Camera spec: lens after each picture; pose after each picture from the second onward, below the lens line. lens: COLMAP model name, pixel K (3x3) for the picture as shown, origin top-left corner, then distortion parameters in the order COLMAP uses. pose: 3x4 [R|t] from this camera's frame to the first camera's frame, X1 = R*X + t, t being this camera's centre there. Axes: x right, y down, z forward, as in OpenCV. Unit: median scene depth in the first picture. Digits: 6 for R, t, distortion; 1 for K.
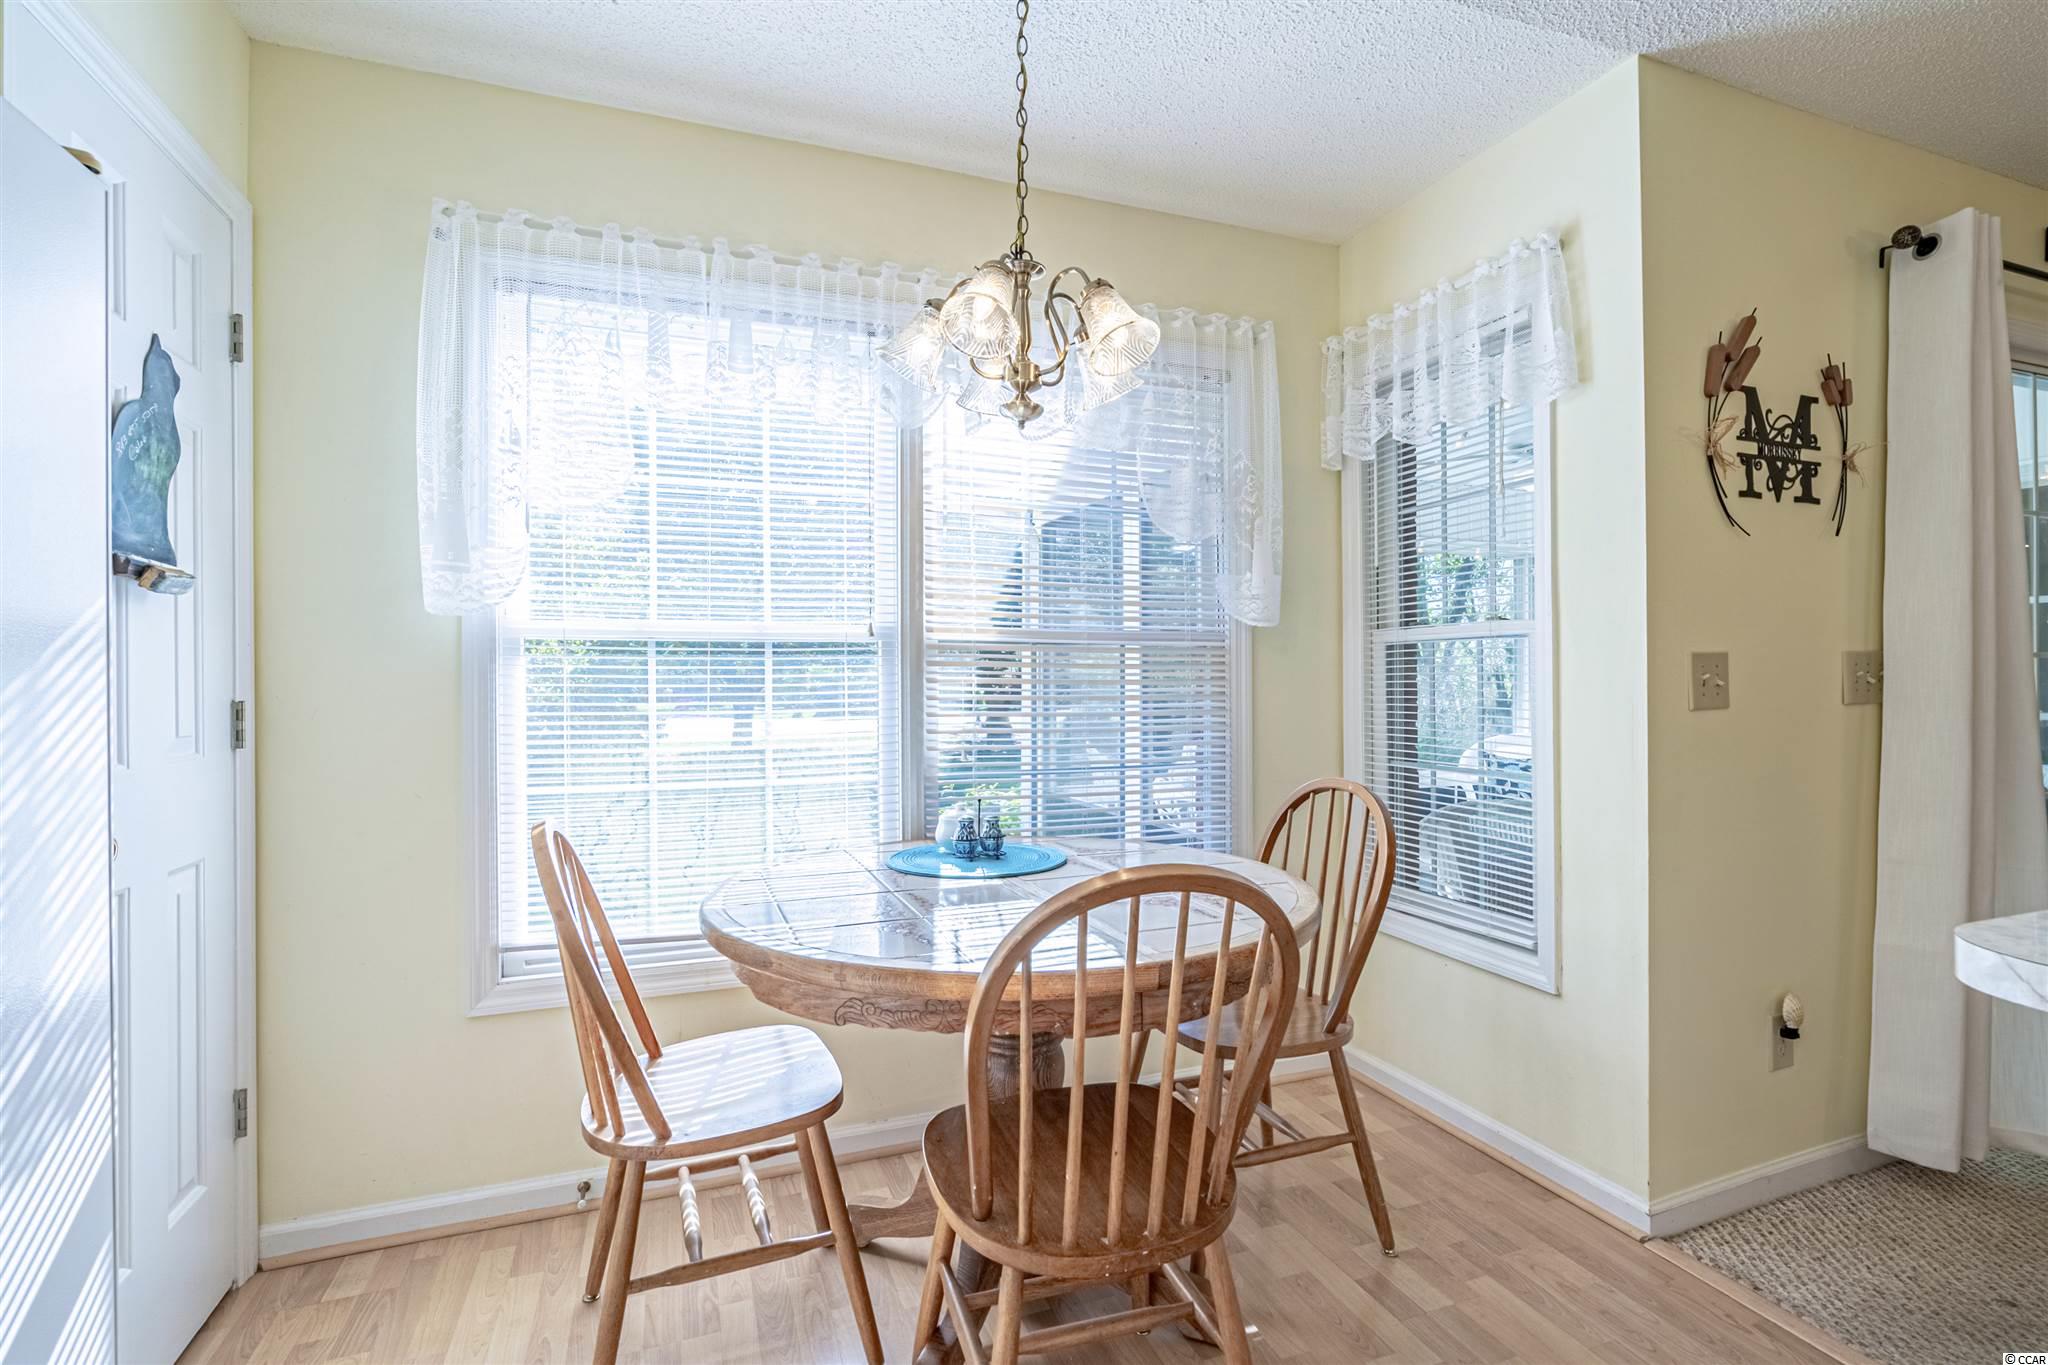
lens RADIAL K [[939.3, 0, 1026.9], [0, 939.3, 680.7], [0, 0, 1]] dist [-0.001708, 0.000215]
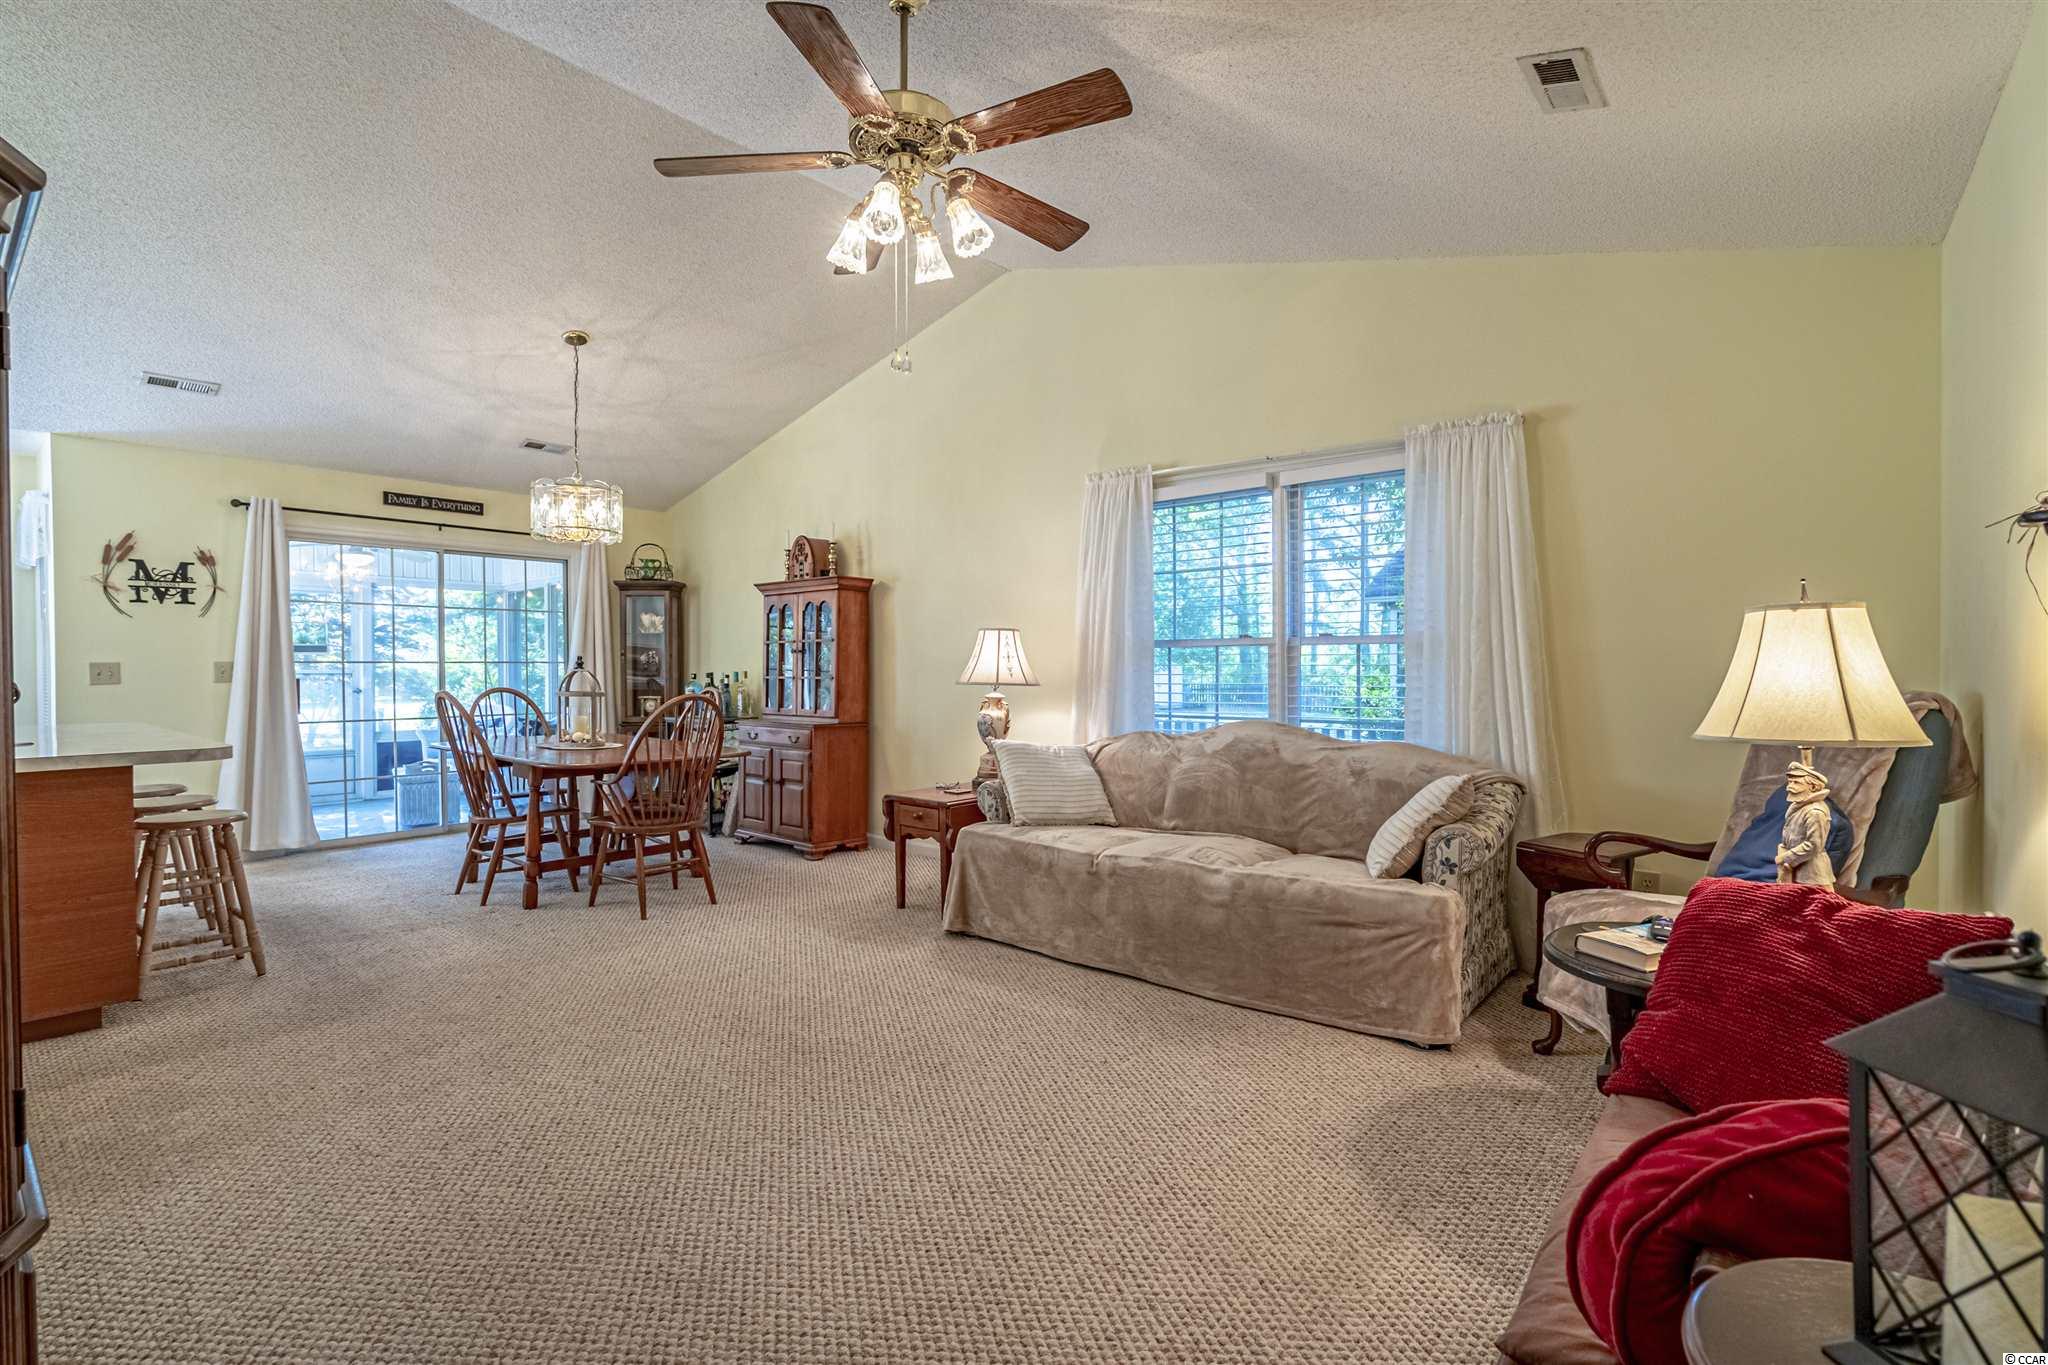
lens RADIAL K [[933.0, 0, 1010.1], [0, 933.0, 676.9], [0, 0, 1]] dist [-0.000922, -0.000085]
pose [[0.881838, -0.004161, 0.471533, 1.643593], [-0.000095, 0.999959, 0.009001, -0.013983], [-0.471552, -0.007982, 0.881802, -2.344442]]
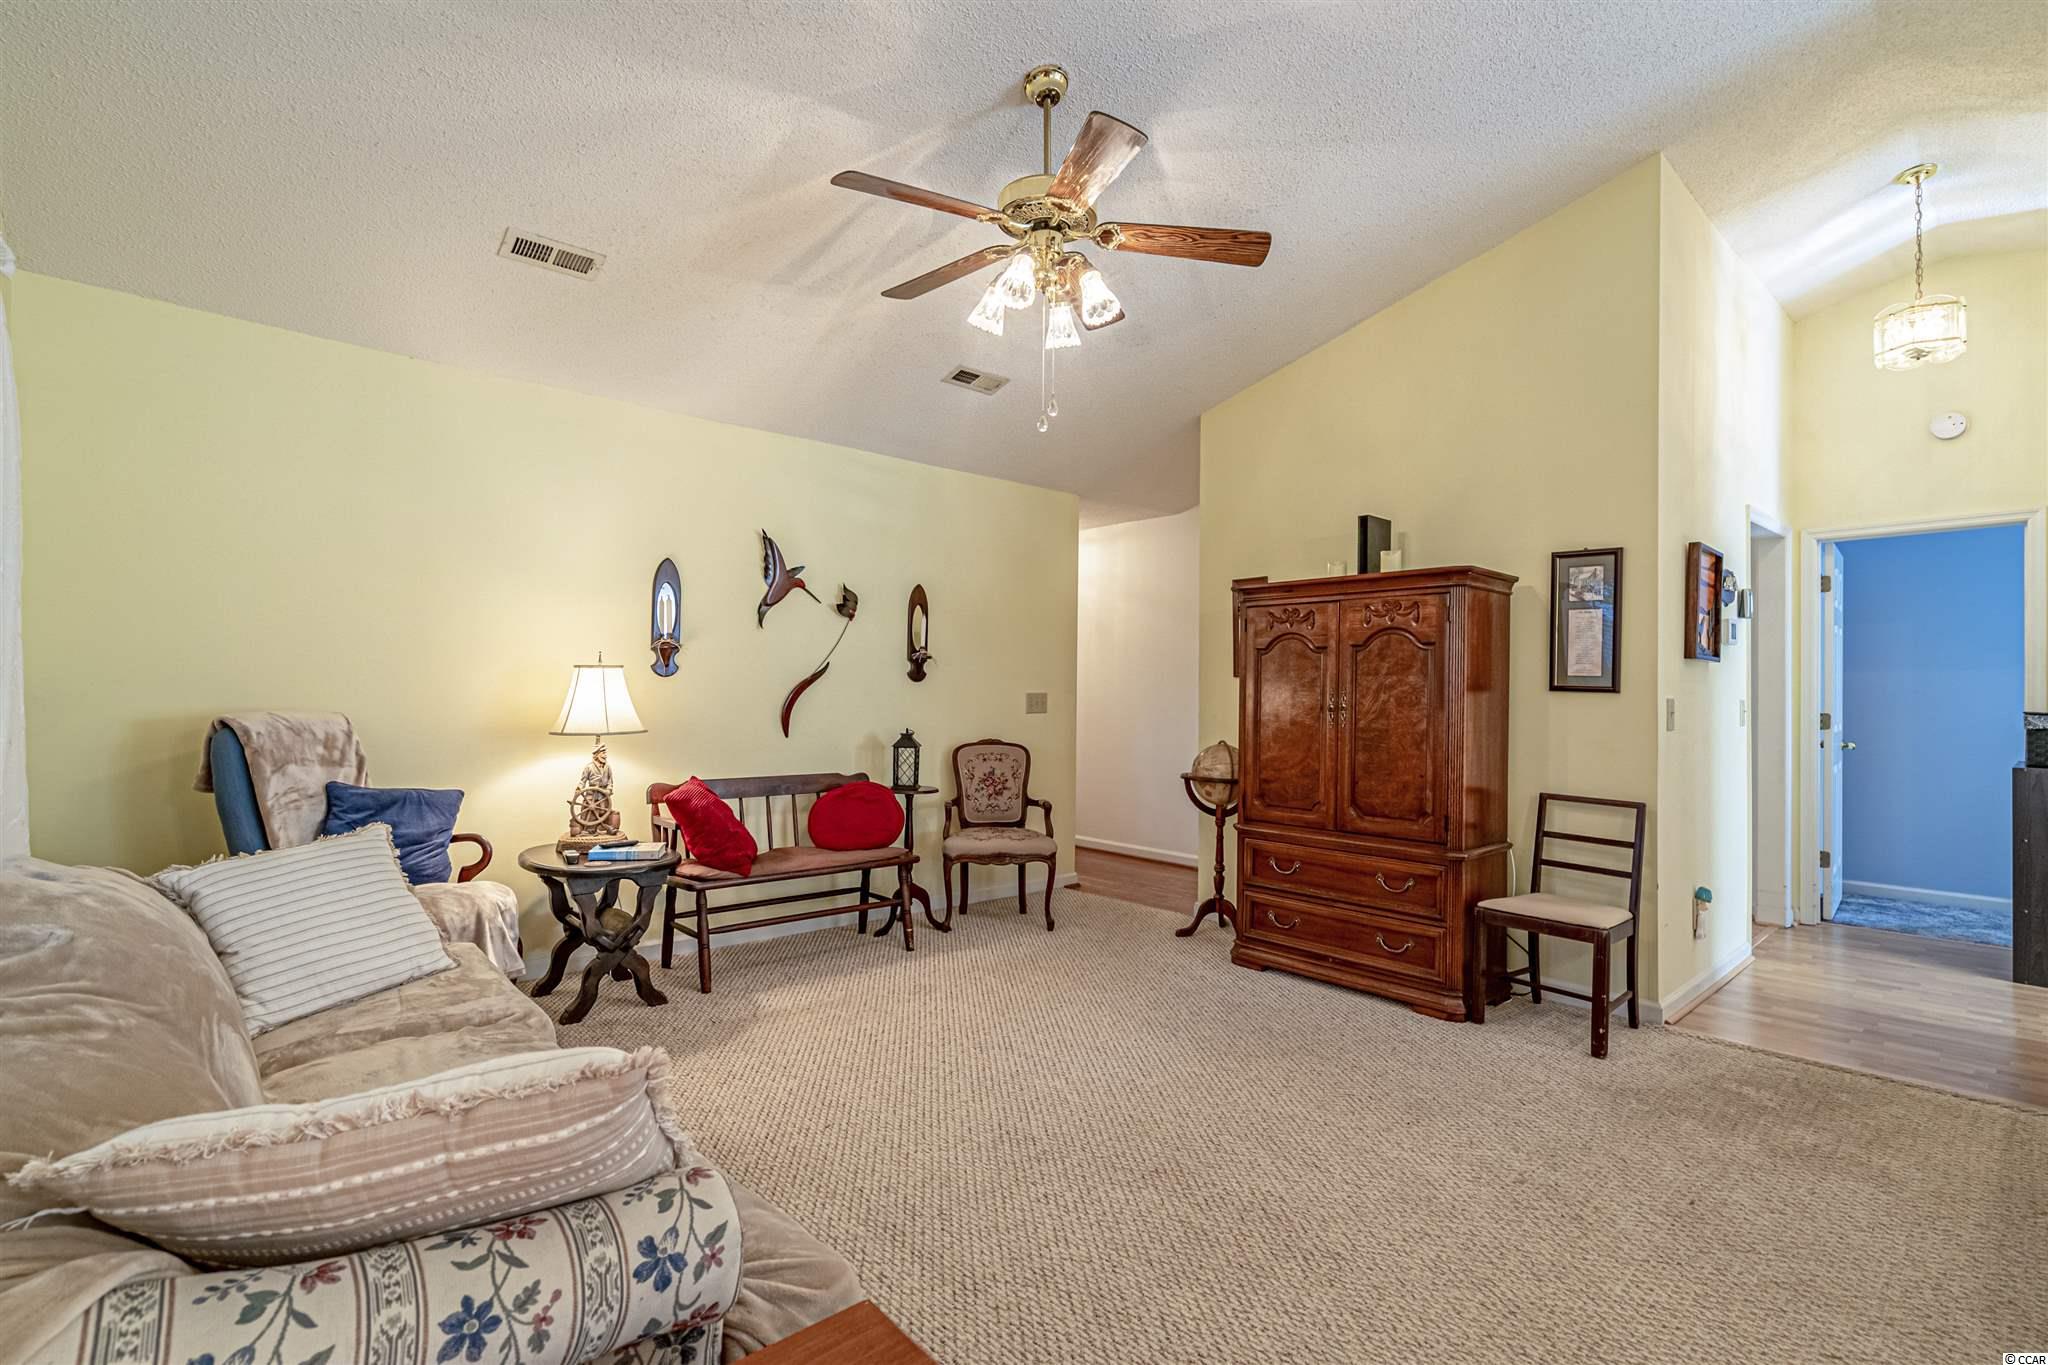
lens RADIAL K [[929.3, 0, 1024.0], [0, 929.3, 682.5], [0, 0, 1]] dist [-0.010245, 0.003970]
pose [[-0.932522, -0.009215, -0.360995, 2.561371], [-0.004821, 0.999903, -0.013070, -0.024298], [0.361080, -0.010447, -0.932476, -0.075426]]
